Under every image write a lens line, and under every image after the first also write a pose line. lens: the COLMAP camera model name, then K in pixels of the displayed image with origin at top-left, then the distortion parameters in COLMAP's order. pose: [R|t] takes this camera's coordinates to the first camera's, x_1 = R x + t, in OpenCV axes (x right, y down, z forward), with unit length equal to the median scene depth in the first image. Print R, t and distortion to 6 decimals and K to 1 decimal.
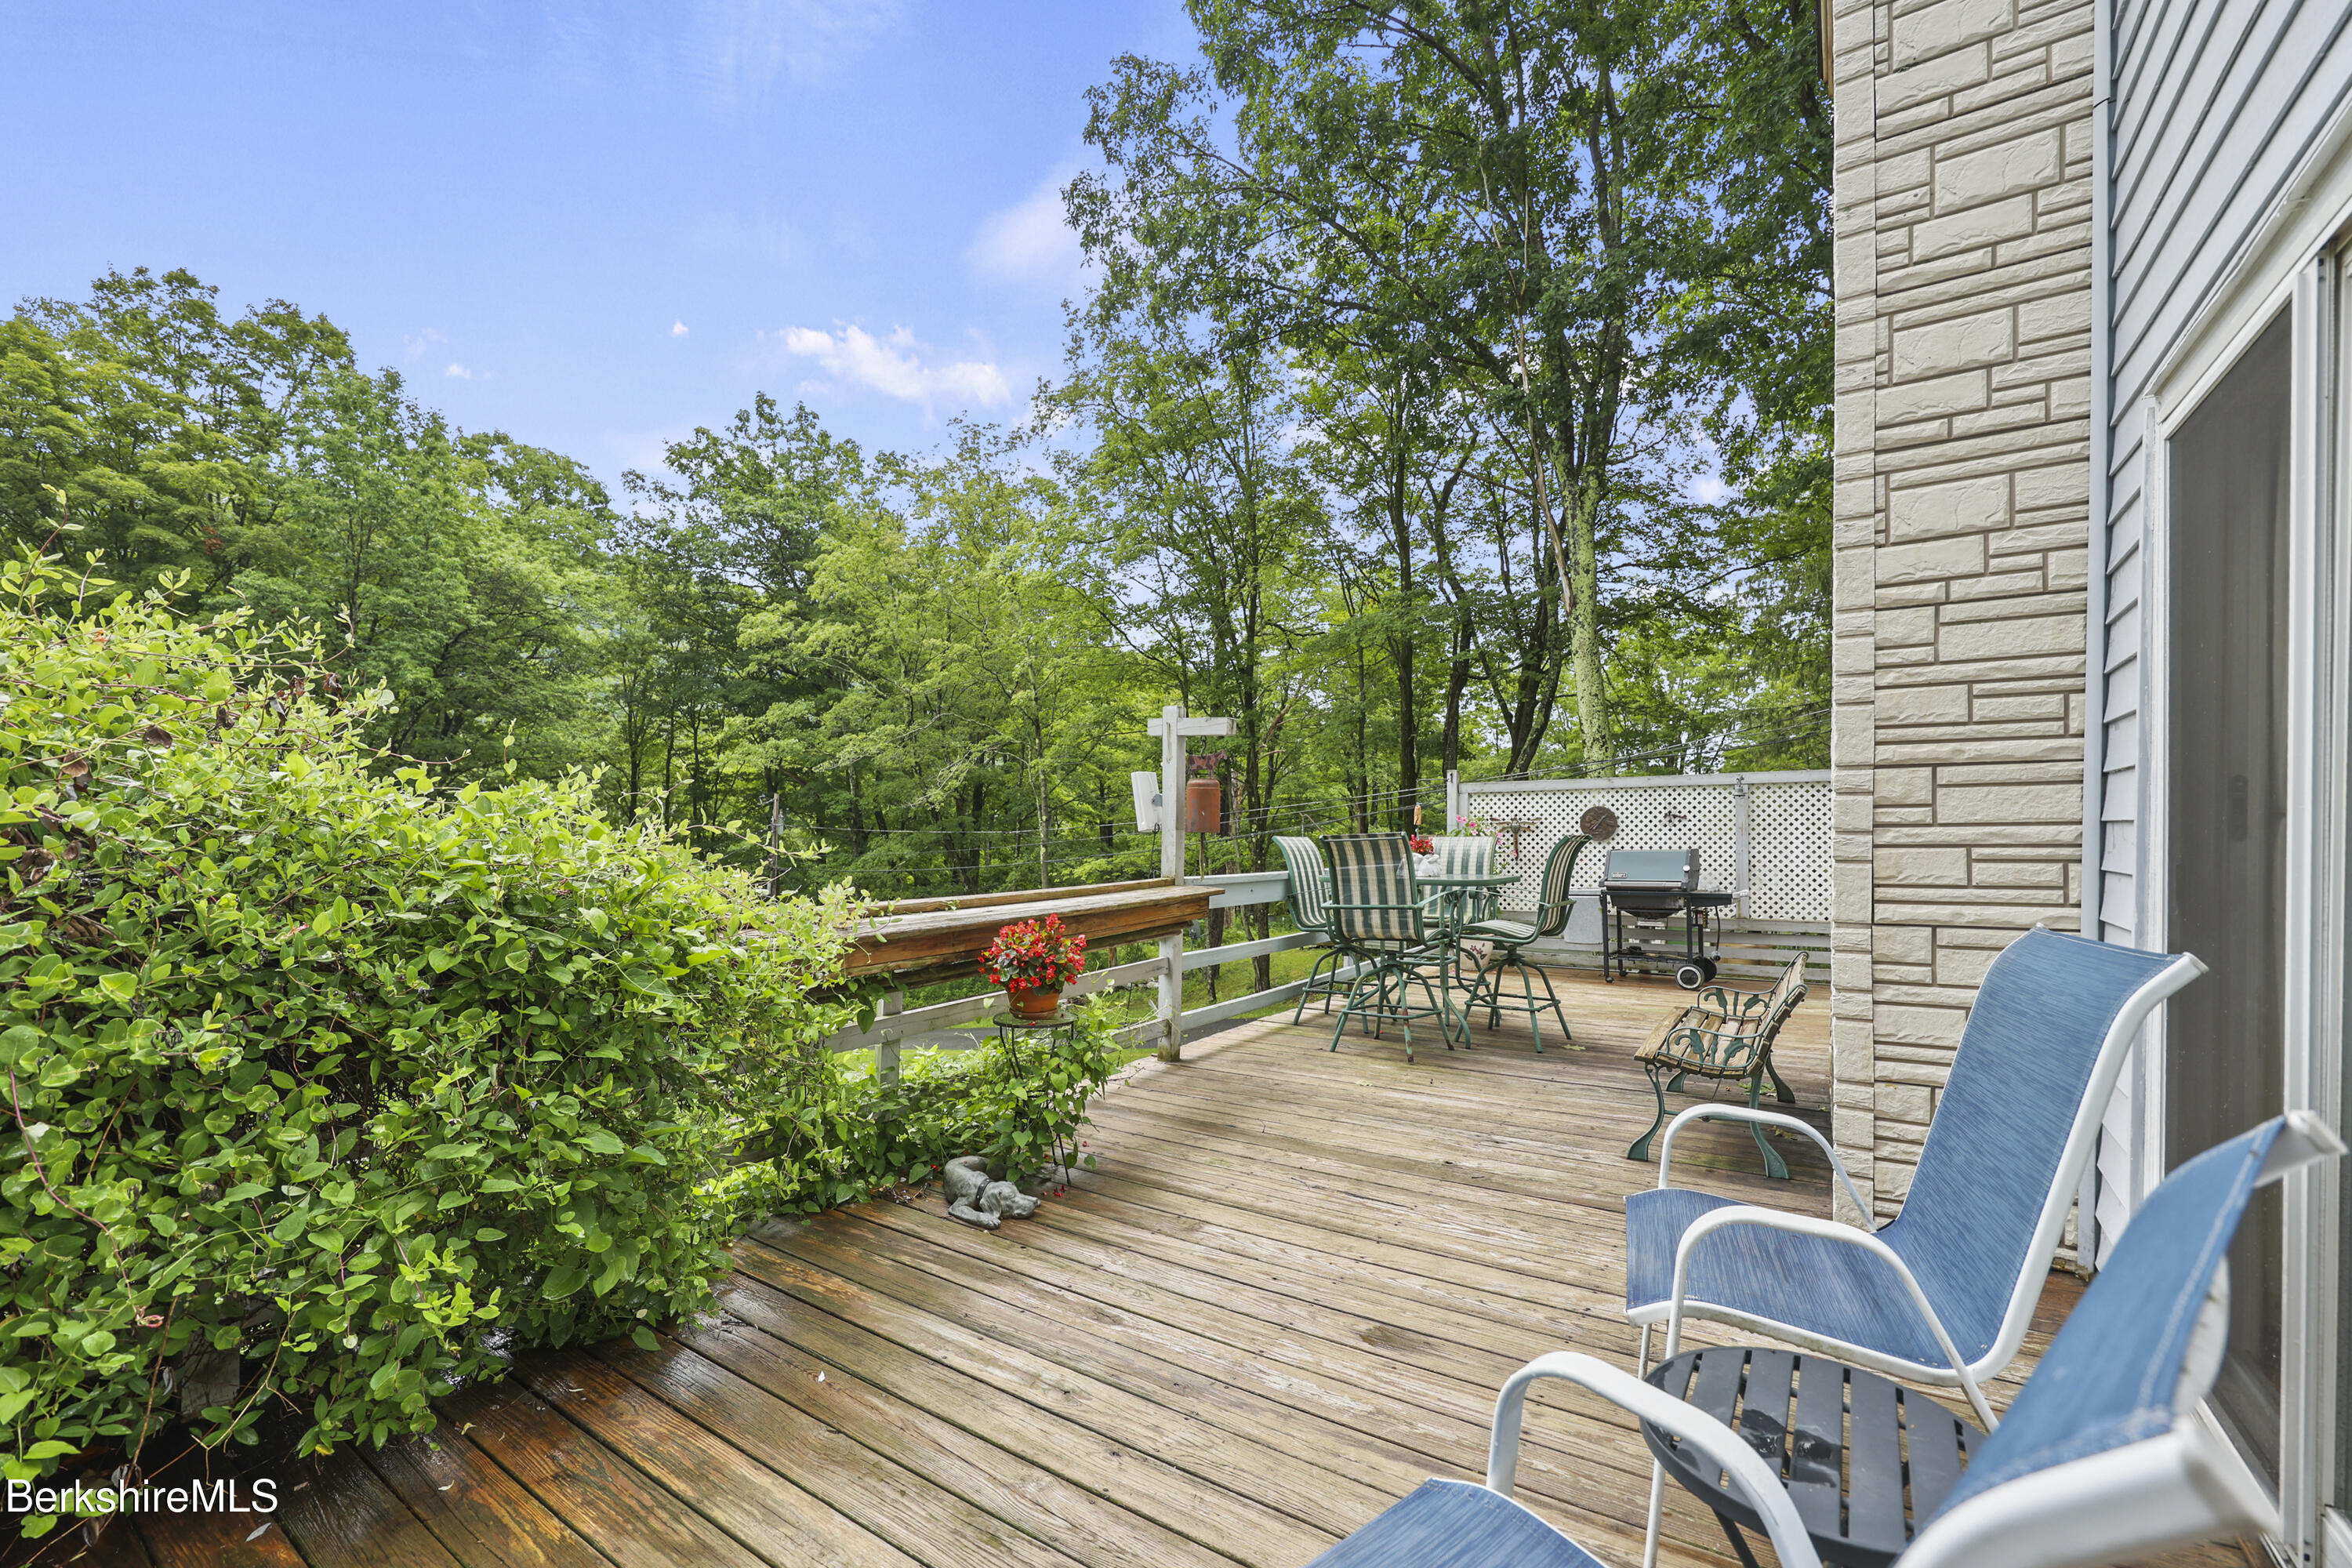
lens RADIAL K [[965.3, 0, 1167.9], [0, 965.3, 826.2], [0, 0, 1]] dist [0.000022, -0.000065]
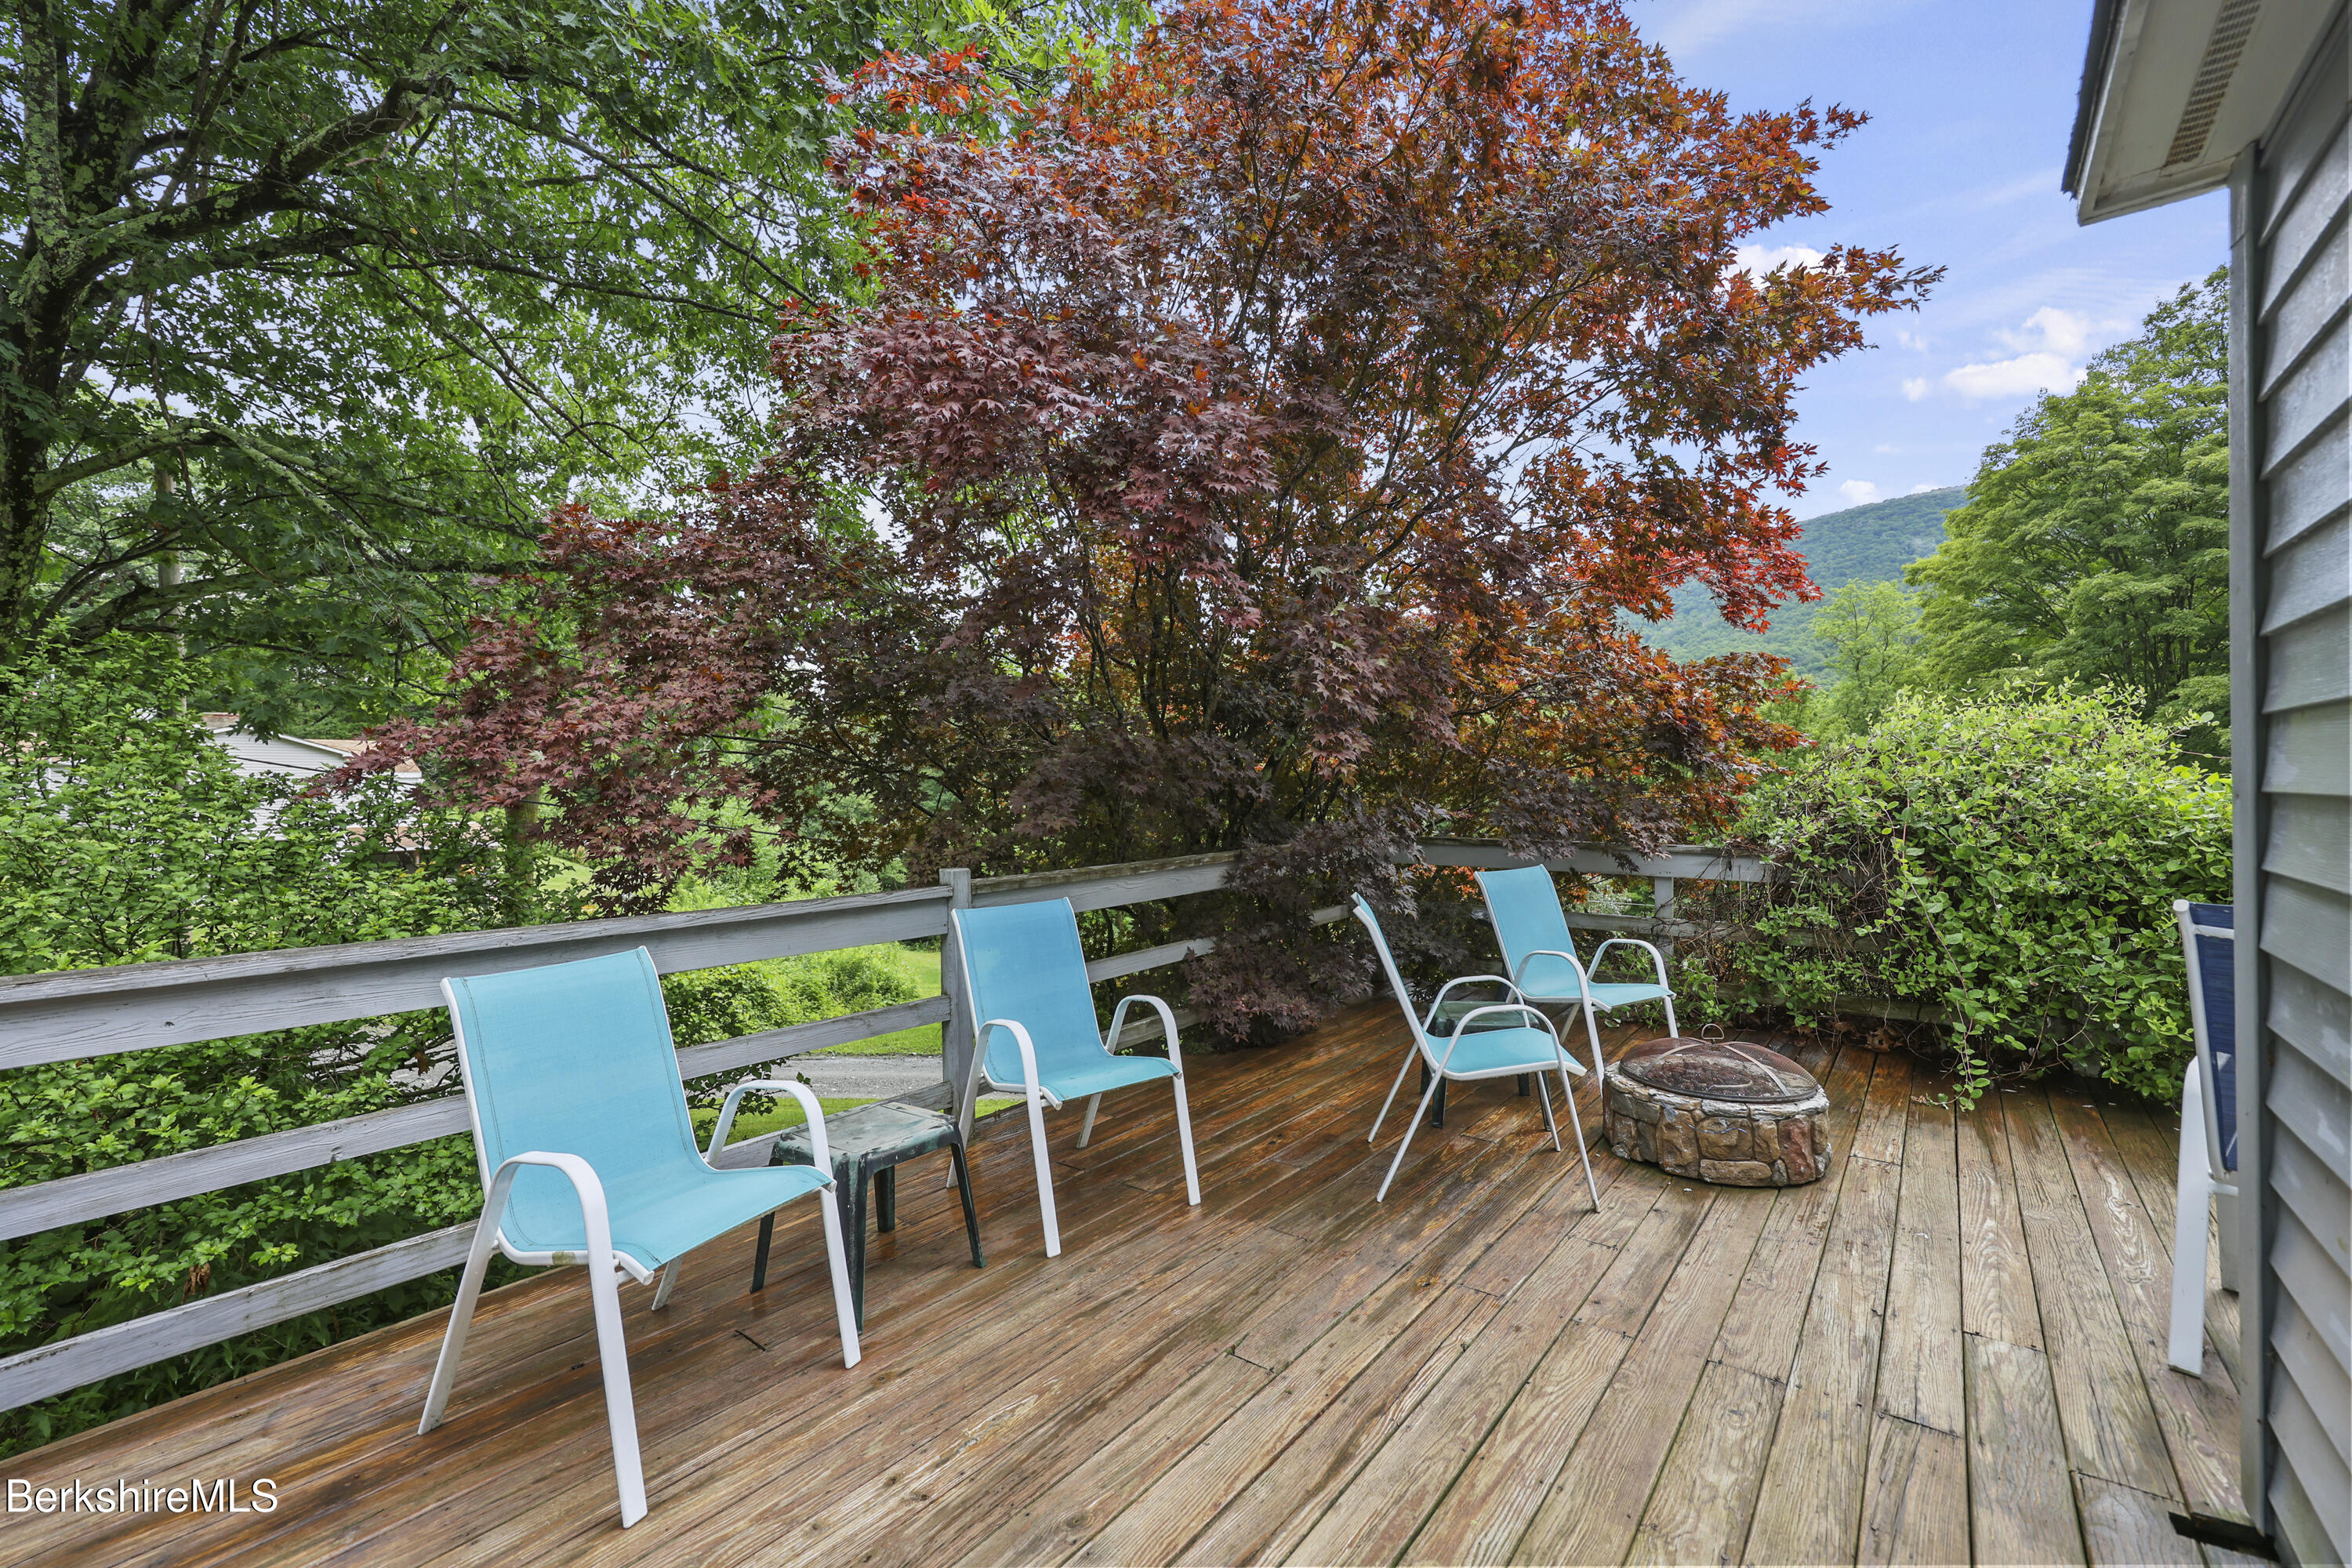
lens RADIAL K [[965.3, 0, 1173.6], [0, 965.3, 782.7], [0, 0, 1]] dist [0.000022, -0.000065]
pose [[-0.072363, -0.009200, -0.997336, 1.506578], [0.003407, 0.999949, -0.009471, -0.022862], [0.997373, -0.004083, -0.072328, -0.994444]]
